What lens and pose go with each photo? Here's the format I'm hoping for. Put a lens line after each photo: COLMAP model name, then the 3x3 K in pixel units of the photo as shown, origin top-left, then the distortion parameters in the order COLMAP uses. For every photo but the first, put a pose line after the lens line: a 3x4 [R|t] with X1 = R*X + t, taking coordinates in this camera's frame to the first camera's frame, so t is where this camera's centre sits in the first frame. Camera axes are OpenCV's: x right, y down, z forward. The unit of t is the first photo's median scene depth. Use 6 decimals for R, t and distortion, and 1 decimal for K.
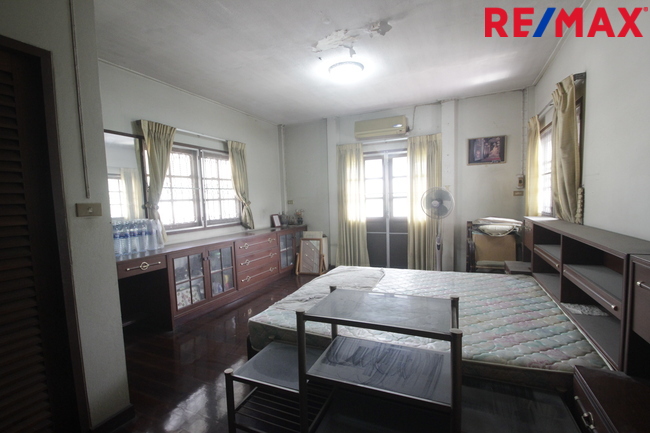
lens RADIAL K [[304.0, 0, 324.0], [0, 304.0, 227.0], [0, 0, 1]] dist [0.014333, -0.017684]
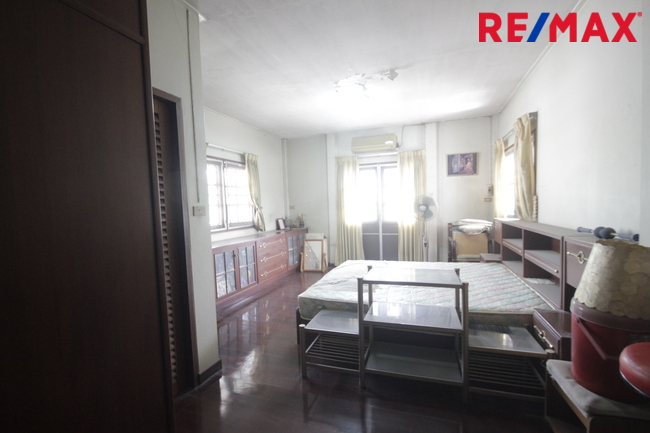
lens RADIAL K [[304.0, 0, 324.0], [0, 304.0, 227.0], [0, 0, 1]] dist [0.014333, -0.017684]
pose [[0.996121, -0.006749, 0.087732, -0.130382], [0.008557, 0.999758, -0.020246, 0.018526], [-0.087574, 0.020919, 0.995938, -0.162351]]
